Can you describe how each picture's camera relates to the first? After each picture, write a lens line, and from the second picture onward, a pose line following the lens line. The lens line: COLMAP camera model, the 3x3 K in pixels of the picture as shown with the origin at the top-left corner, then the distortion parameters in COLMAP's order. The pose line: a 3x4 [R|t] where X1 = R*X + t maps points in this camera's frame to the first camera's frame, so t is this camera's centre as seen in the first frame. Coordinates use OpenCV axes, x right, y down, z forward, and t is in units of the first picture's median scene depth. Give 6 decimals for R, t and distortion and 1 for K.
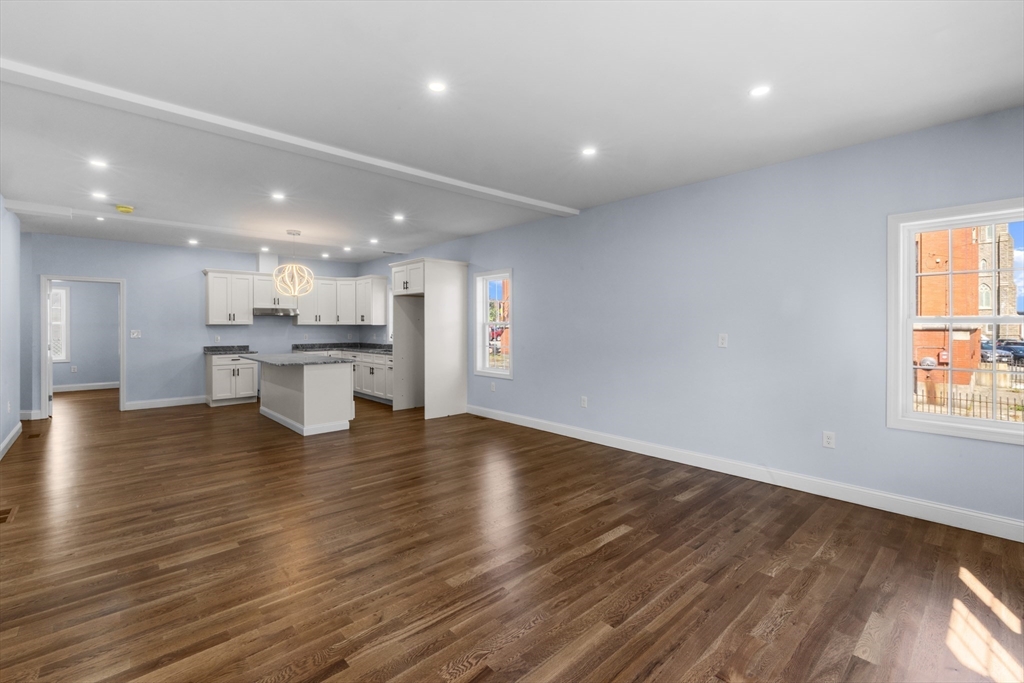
lens RADIAL K [[459.7, 0, 488.8], [0, 459.7, 323.7], [0, 0, 1]] dist [-0.002673, 0.001823]
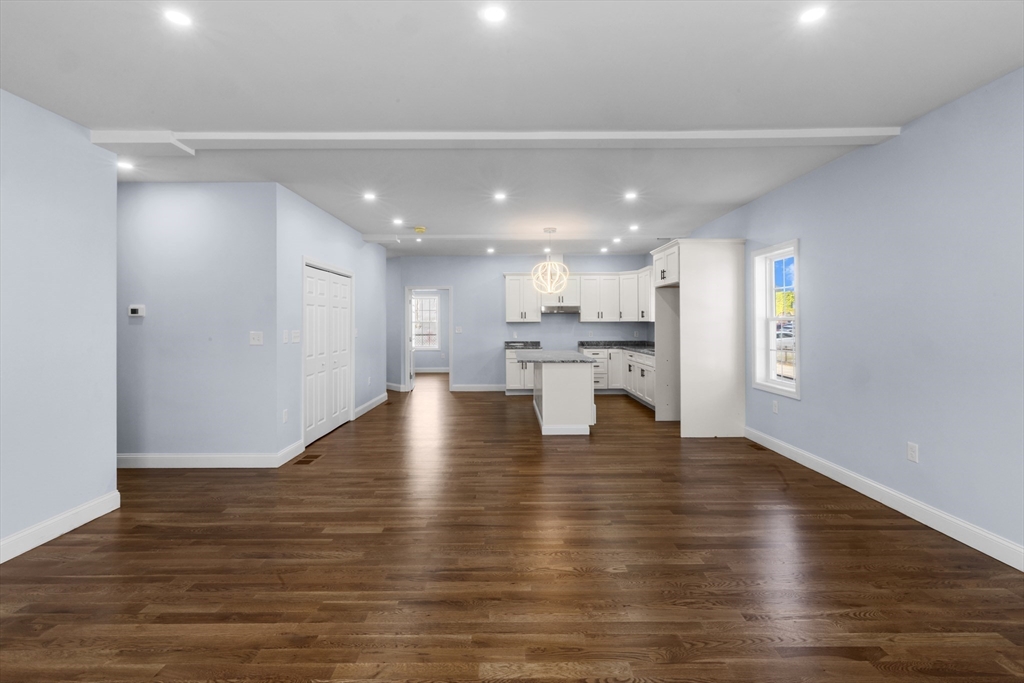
lens RADIAL K [[459.7, 0, 496.8], [0, 459.7, 319.7], [0, 0, 1]] dist [-0.002673, 0.001823]
pose [[0.748123, -0.007582, -0.663516, 0.155257], [0.006599, 0.999970, -0.003986, 0.000778], [0.663527, -0.001397, 0.748151, 0.166412]]
